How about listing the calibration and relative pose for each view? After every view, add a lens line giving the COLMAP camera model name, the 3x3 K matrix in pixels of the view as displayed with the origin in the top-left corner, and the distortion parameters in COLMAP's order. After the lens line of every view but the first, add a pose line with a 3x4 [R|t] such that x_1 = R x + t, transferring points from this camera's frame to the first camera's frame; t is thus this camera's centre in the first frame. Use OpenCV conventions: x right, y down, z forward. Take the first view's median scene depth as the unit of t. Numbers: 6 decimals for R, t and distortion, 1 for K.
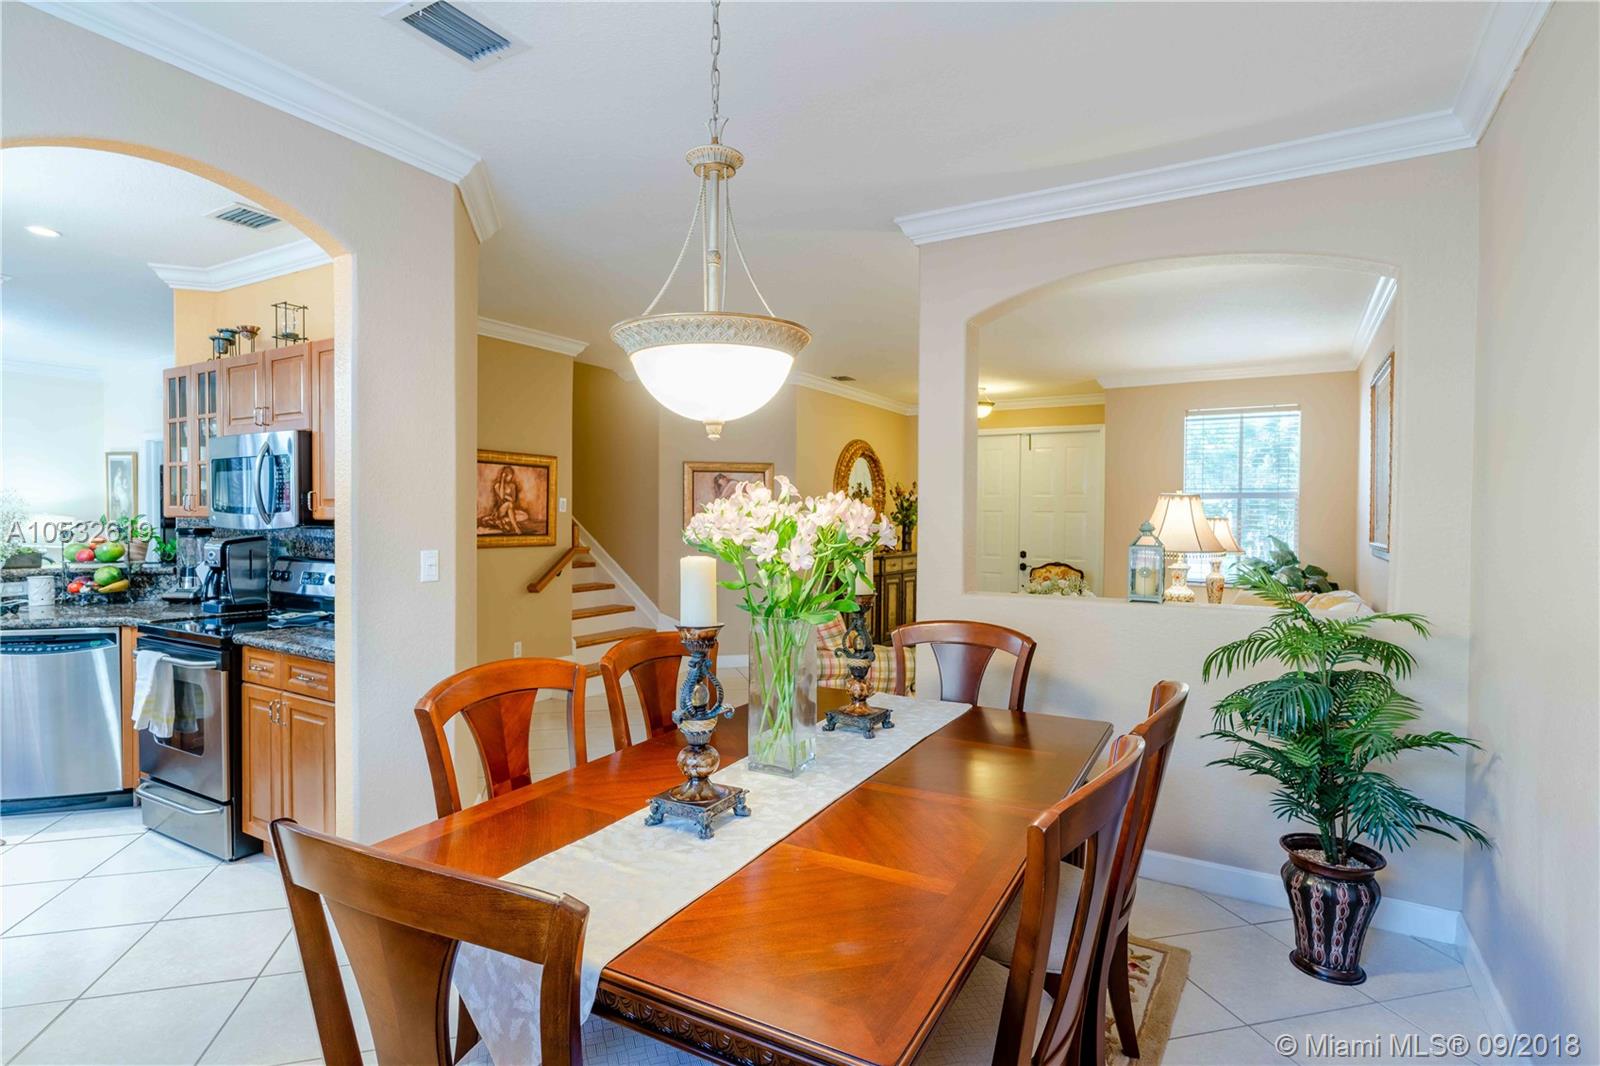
lens RADIAL K [[823.2, 0, 789.5], [0, 823.2, 532.4], [0, 0, 1]] dist [-0.001389, -0.000456]
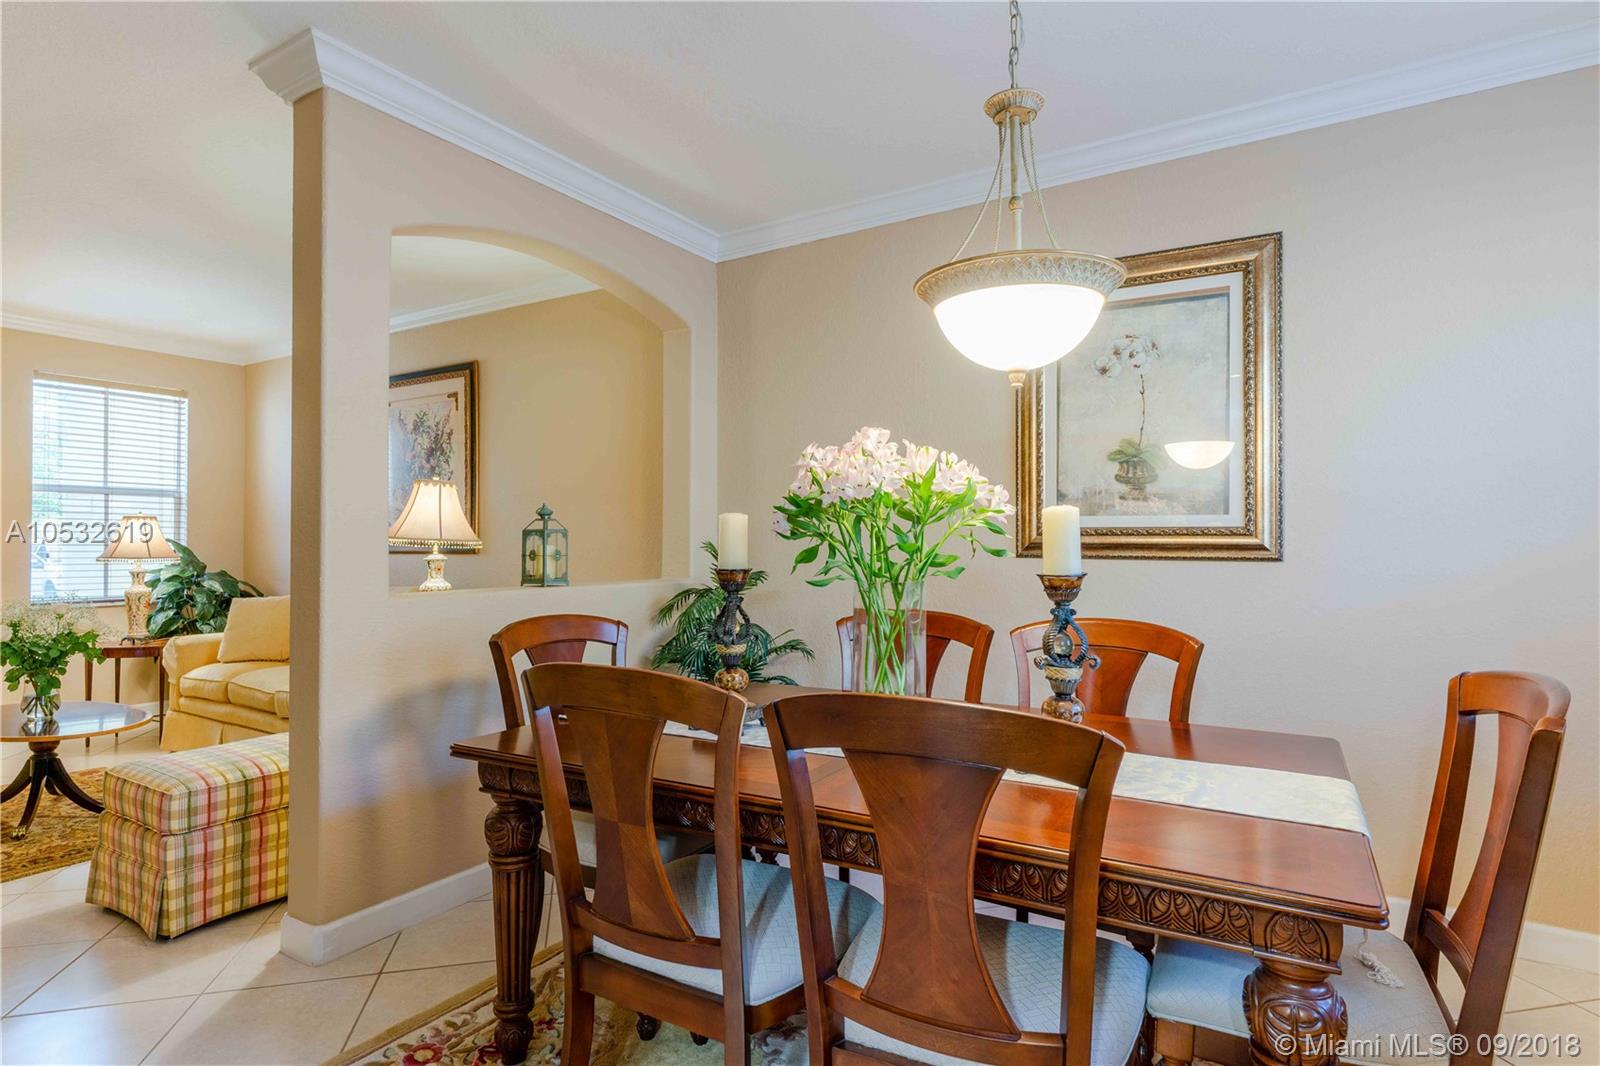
lens RADIAL K [[858.0, 0, 801.7], [0, 858.0, 529.6], [0, 0, 1]] dist [0.000700, -0.000124]
pose [[0.014961, 0.007298, 0.999861, -0.285234], [0.022474, 0.999718, -0.007633, 0.015290], [-0.999635, 0.022586, 0.014793, 0.331776]]
